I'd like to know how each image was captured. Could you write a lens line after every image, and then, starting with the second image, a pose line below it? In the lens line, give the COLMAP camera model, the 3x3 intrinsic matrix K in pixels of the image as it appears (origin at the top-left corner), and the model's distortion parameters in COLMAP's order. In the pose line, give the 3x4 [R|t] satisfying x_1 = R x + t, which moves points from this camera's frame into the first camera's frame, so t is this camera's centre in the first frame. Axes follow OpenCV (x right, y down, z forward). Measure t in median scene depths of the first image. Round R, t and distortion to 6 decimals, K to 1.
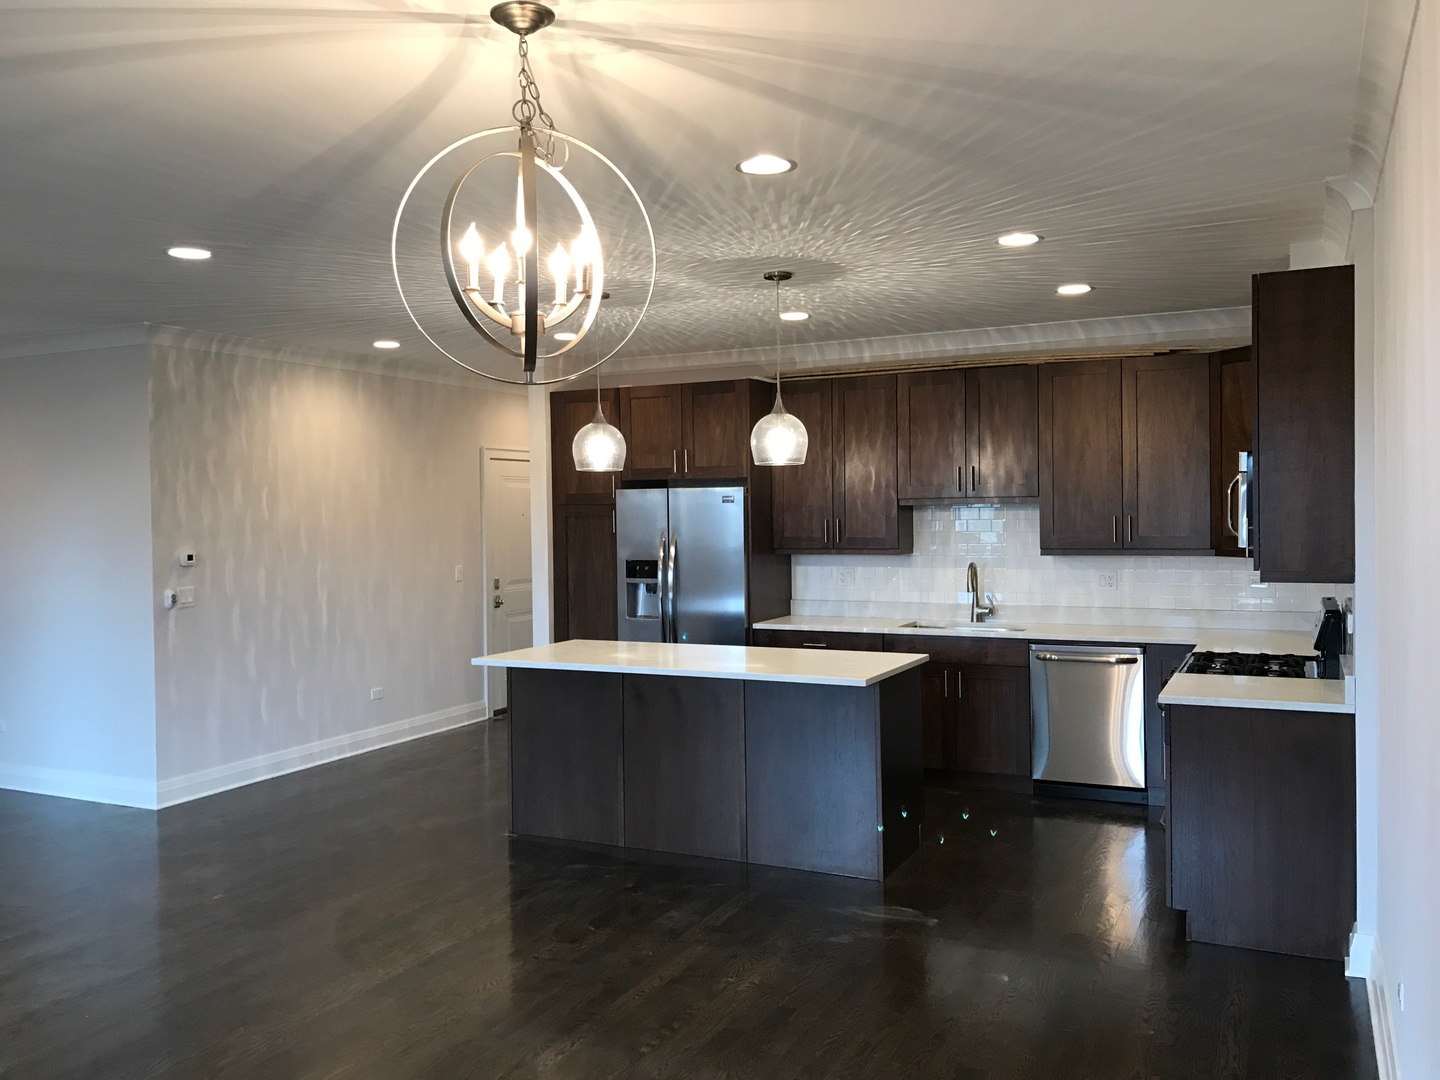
lens RADIAL K [[1174.2, 0, 723.8], [0, 1174.2, 524.8], [0, 0, 1]] dist [0.029158, -0.034634]
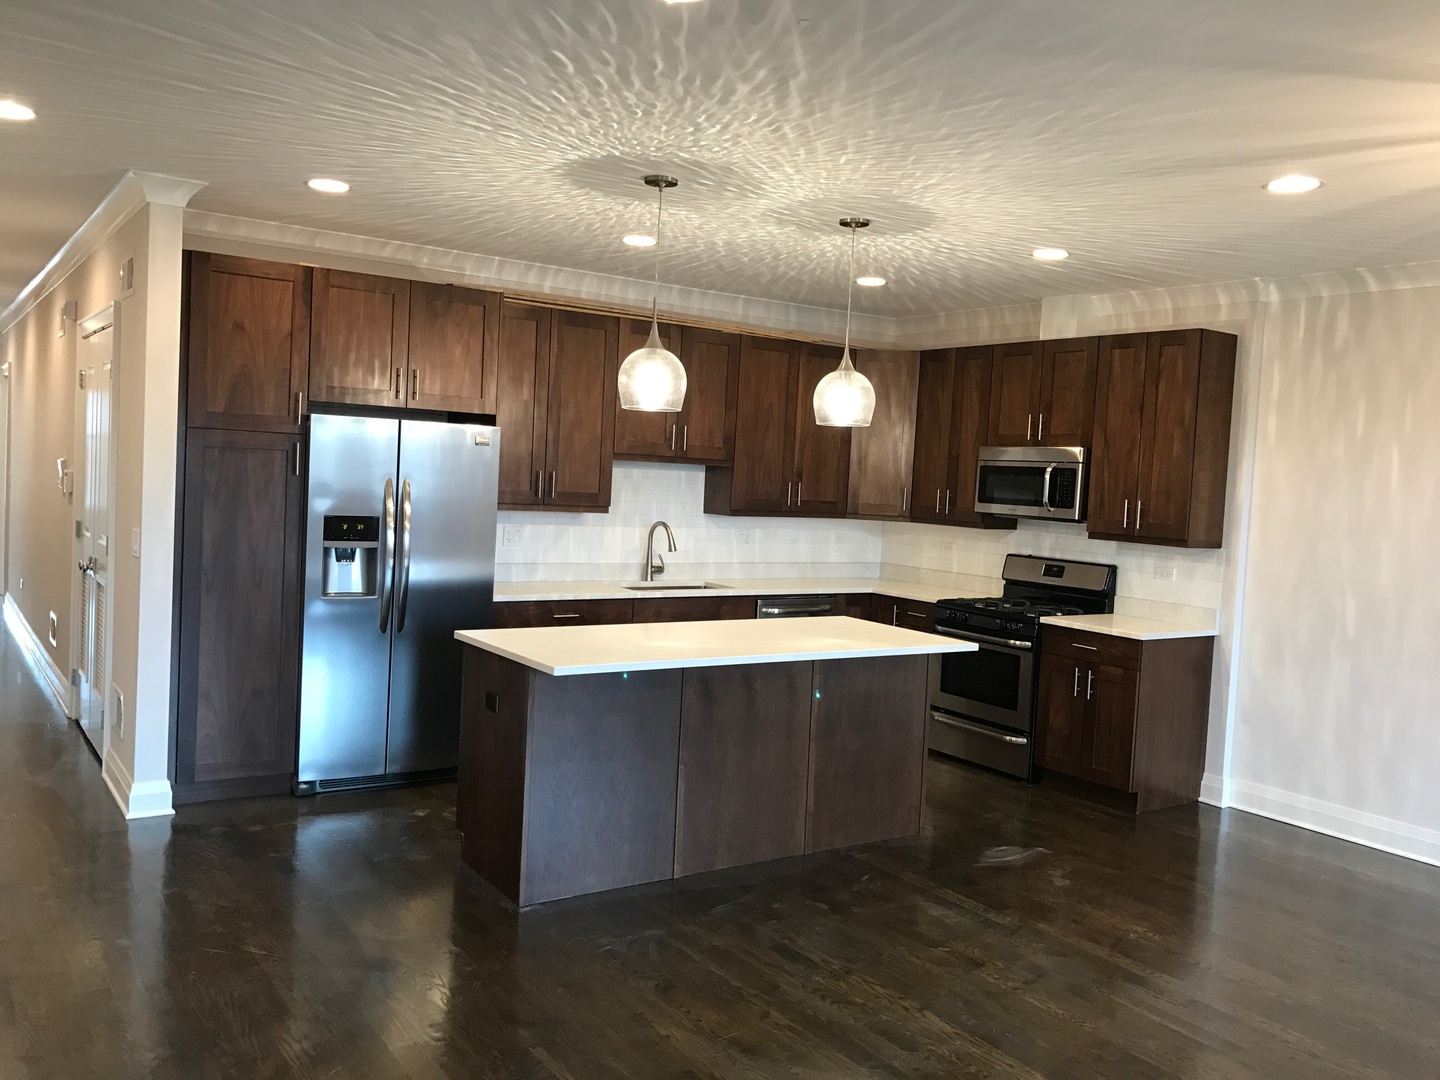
lens RADIAL K [[1174.2, 0, 724.5], [0, 1174.2, 536.6], [0, 0, 1]] dist [0.029158, -0.034634]
pose [[0.494692, -0.008909, 0.869022, -0.628580], [-0.048499, 0.998106, 0.037840, 0.004559], [-0.867714, -0.060866, 0.493324, 0.473512]]
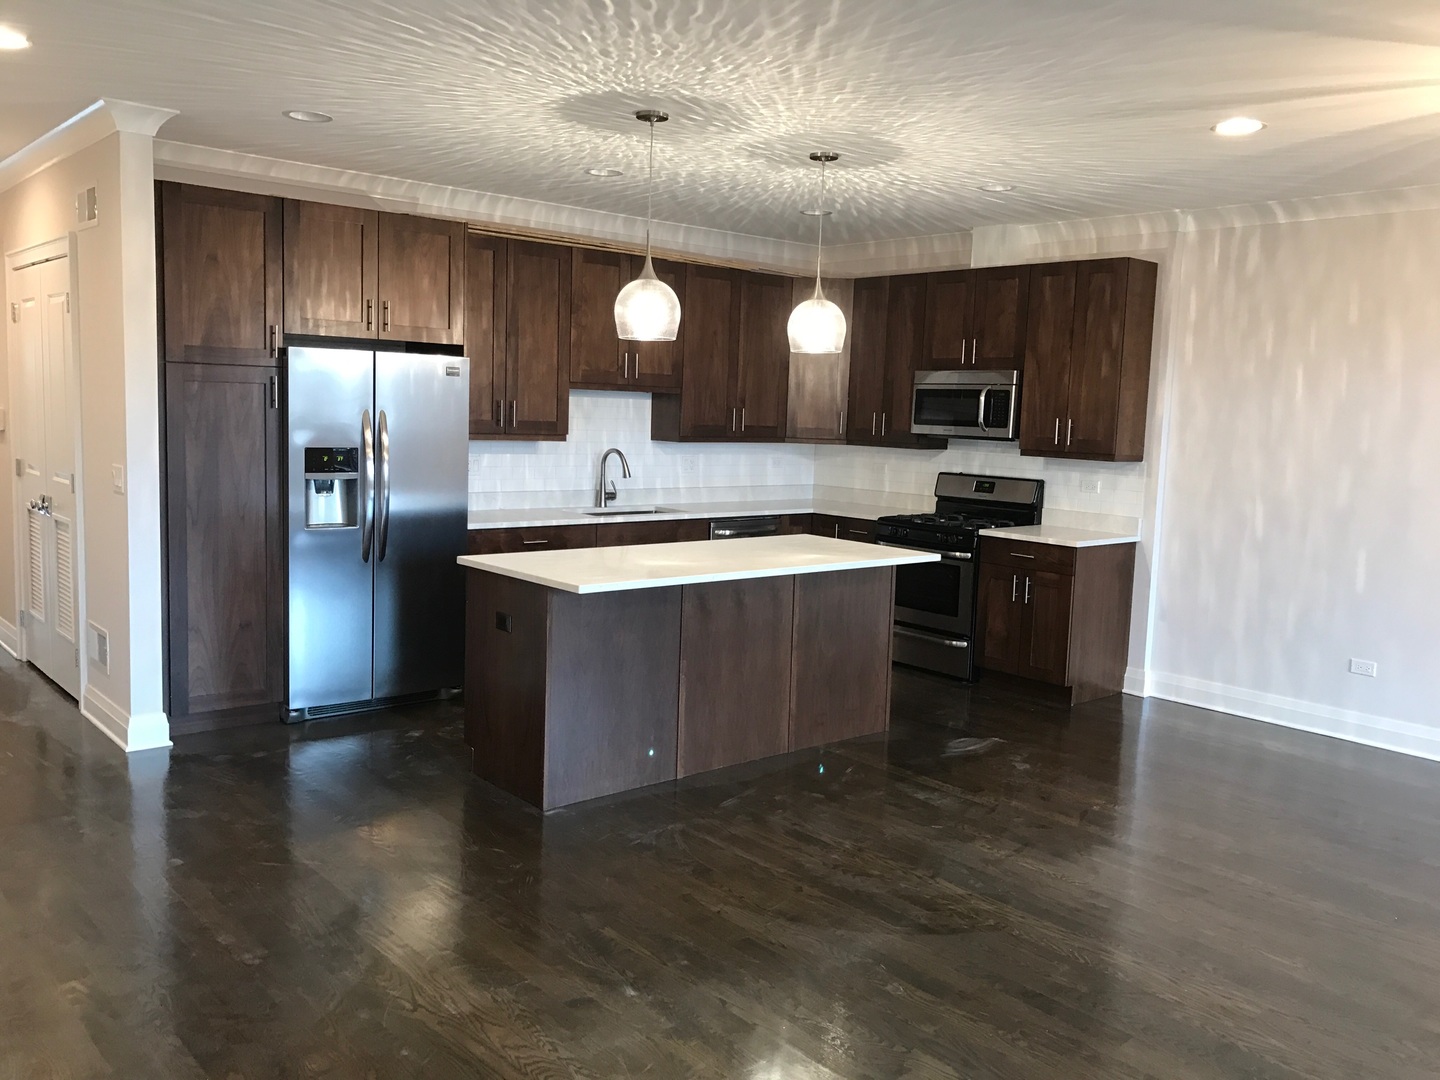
lens RADIAL K [[1174.2, 0, 721.5], [0, 1174.2, 537.9], [0, 0, 1]] dist [0.029158, -0.034634]
pose [[0.394534, -0.076624, 0.915681, -0.696672], [-0.030503, 0.994876, 0.096393, 0.008425], [-0.918375, -0.065961, 0.390175, 0.521224]]
